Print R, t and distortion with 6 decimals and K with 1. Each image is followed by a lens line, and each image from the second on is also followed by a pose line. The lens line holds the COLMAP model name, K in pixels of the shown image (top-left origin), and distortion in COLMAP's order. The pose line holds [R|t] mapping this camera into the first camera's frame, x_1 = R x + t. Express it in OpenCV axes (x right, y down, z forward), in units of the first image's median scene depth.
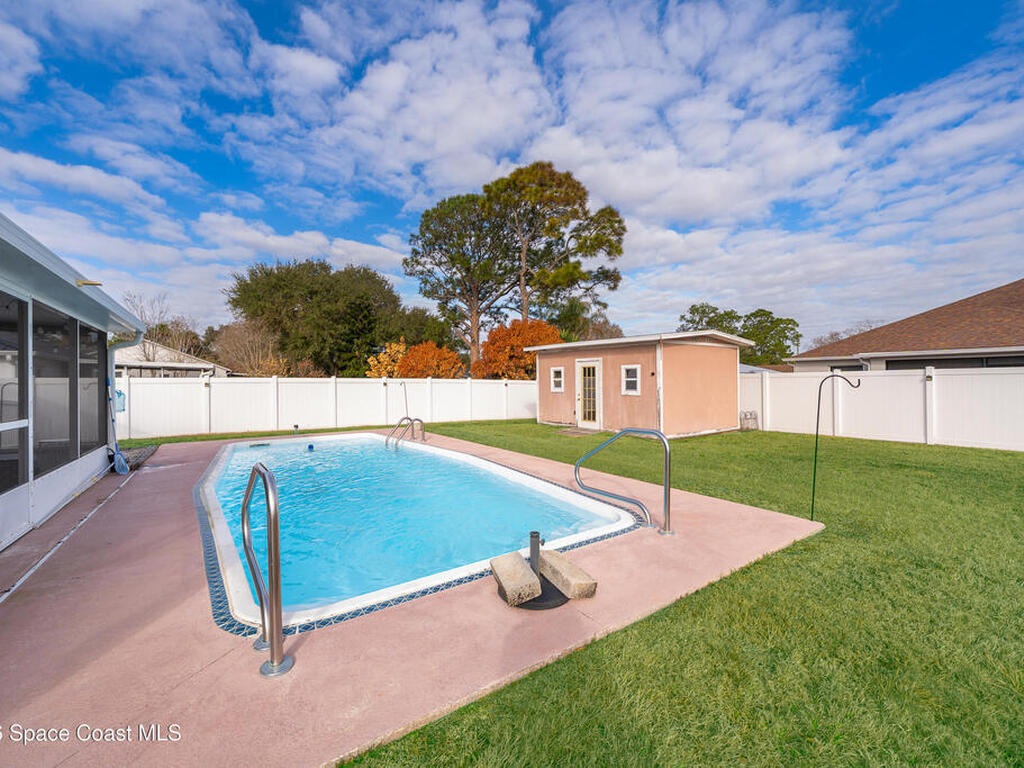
lens RADIAL K [[416.0, 0, 507.9], [0, 416.0, 377.1], [0, 0, 1]] dist [-0.006271, -0.000742]
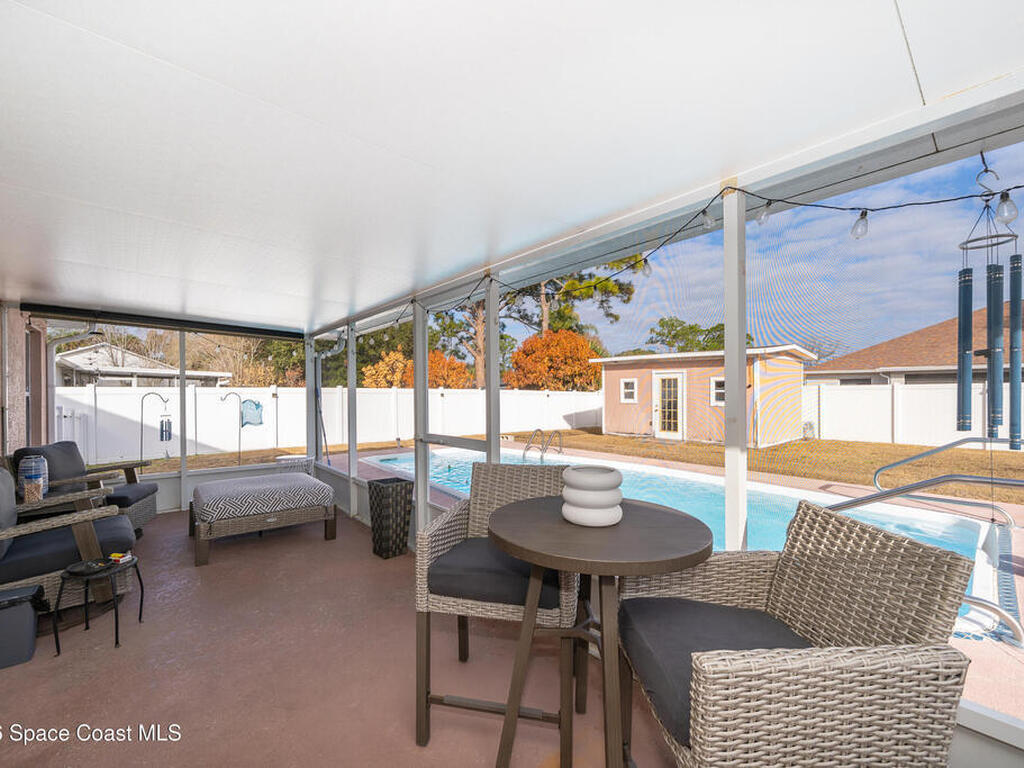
lens RADIAL K [[416.0, 0, 512.2], [0, 416.0, 389.1], [0, 0, 1]] dist [-0.006271, -0.000742]
pose [[0.994968, 0.003977, 0.100112, -0.128295], [-0.004507, 0.999977, 0.005068, -0.001068], [-0.100090, -0.005494, 0.994963, 0.008245]]
